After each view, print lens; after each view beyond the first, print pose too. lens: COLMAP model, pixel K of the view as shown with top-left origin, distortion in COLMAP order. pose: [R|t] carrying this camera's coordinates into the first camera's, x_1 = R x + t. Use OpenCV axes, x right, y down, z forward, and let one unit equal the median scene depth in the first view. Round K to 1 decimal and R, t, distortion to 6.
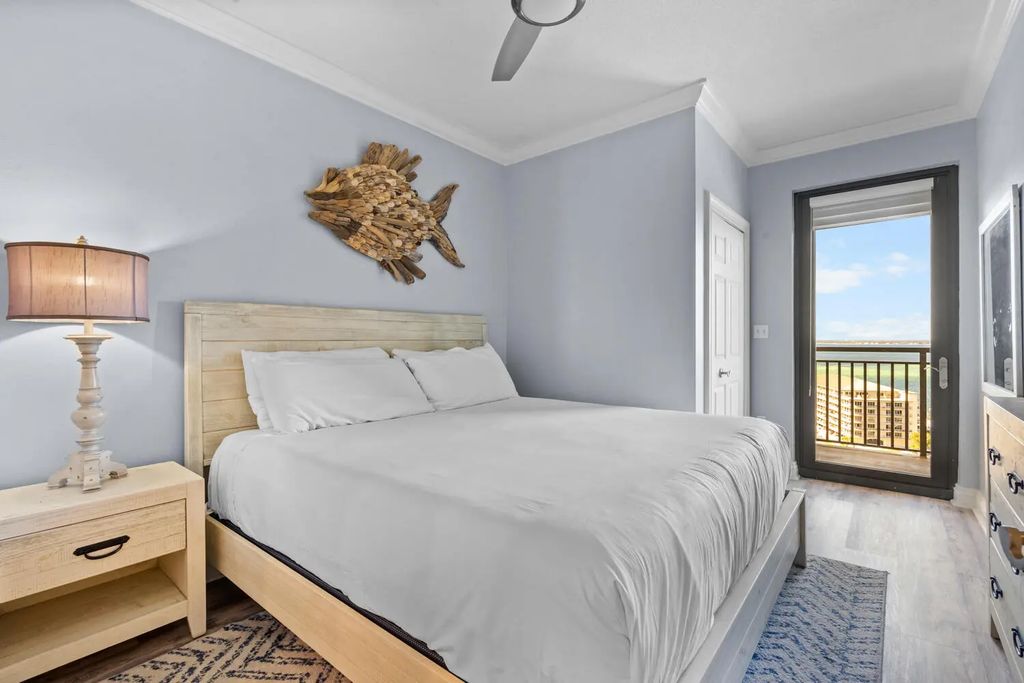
lens RADIAL K [[475.0, 0, 507.7], [0, 475.0, 337.5], [0, 0, 1]] dist [-0.014928, 0.005864]
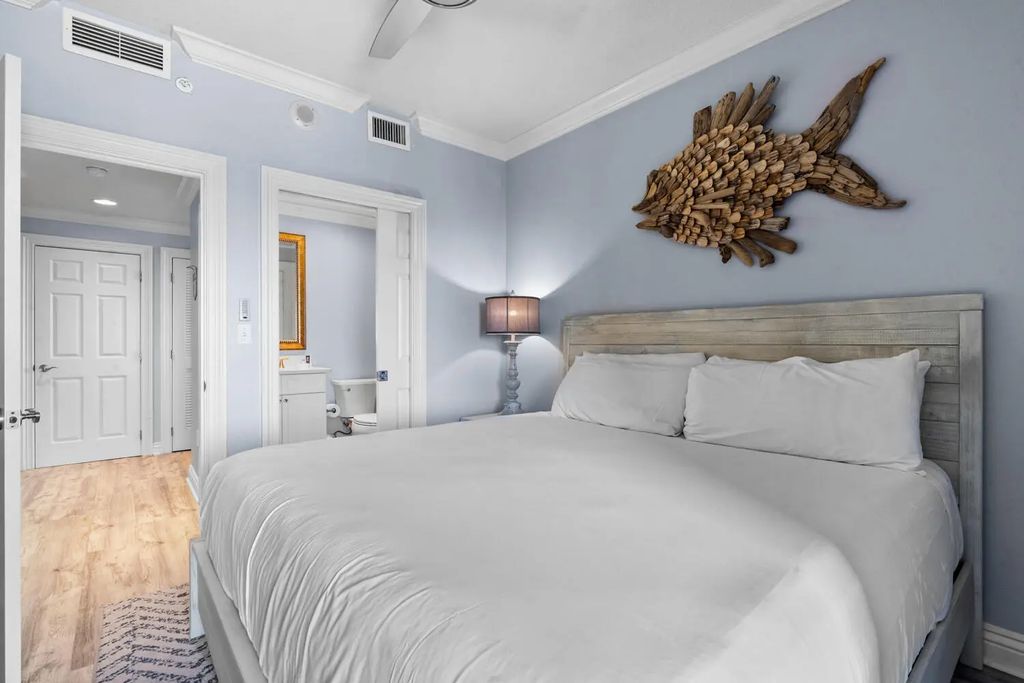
lens RADIAL K [[475.0, 0, 507.7], [0, 475.0, 337.5], [0, 0, 1]] dist [-0.014928, 0.005864]
pose [[-0.199879, -0.004695, -0.979809, 0.601396], [0.010113, 0.999925, -0.006854, -0.004388], [0.979768, -0.011279, -0.199817, 0.809843]]
